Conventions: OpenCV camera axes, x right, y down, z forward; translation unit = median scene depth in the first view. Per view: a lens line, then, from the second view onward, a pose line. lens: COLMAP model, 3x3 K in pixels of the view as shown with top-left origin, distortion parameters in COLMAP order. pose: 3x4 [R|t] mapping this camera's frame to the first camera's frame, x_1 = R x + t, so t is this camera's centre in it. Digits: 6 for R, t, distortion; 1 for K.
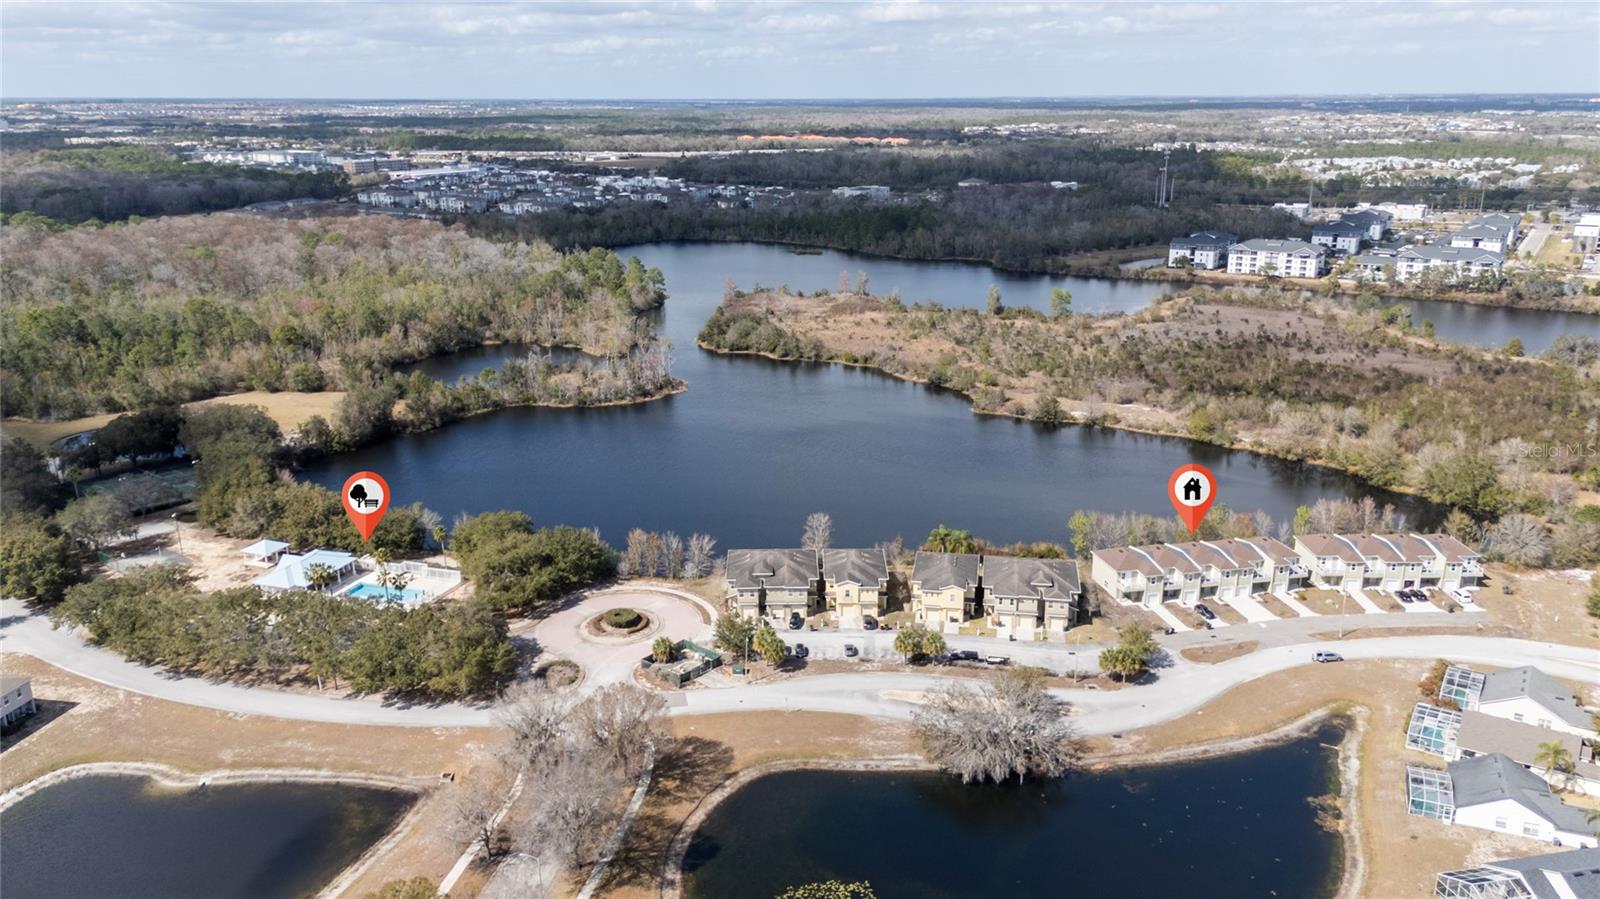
lens RADIAL K [[1201.4, 0, 800.0], [0, 1201.4, 449.5], [0, 0, 1]] dist [0.105036, -0.099858]
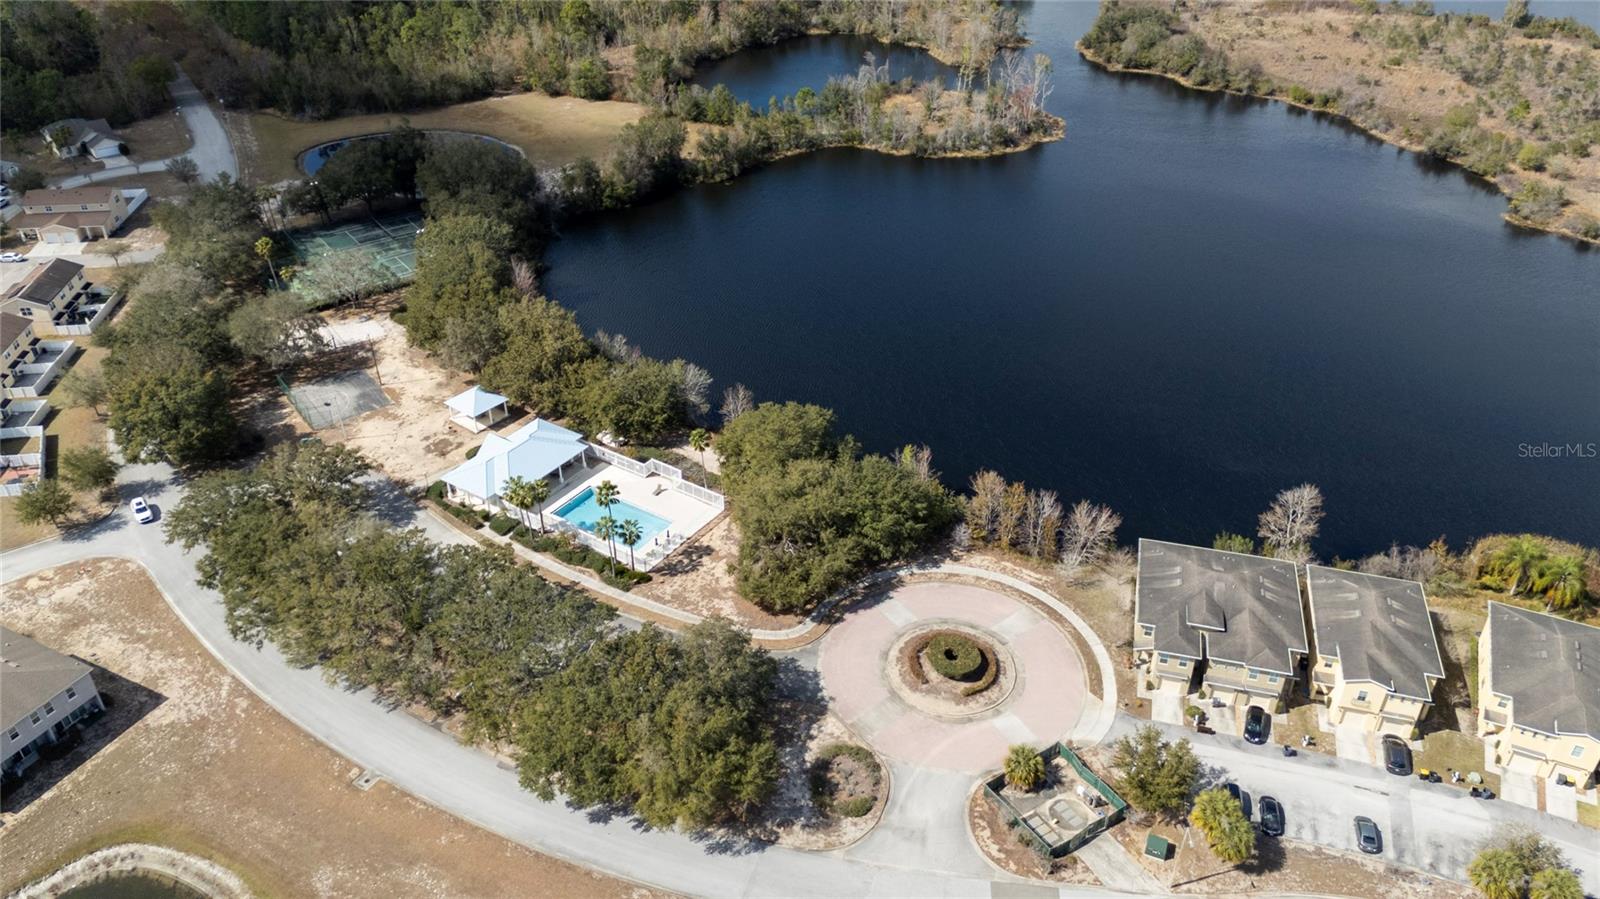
lens RADIAL K [[1201.4, 0, 800.0], [0, 1201.4, 449.5], [0, 0, 1]] dist [0.105036, -0.099858]
pose [[0.961615, 0.153856, -0.227212, -0.055891], [-0.084485, 0.953804, 0.288306, -0.073651], [0.261073, -0.258043, 0.930191, 0.241391]]
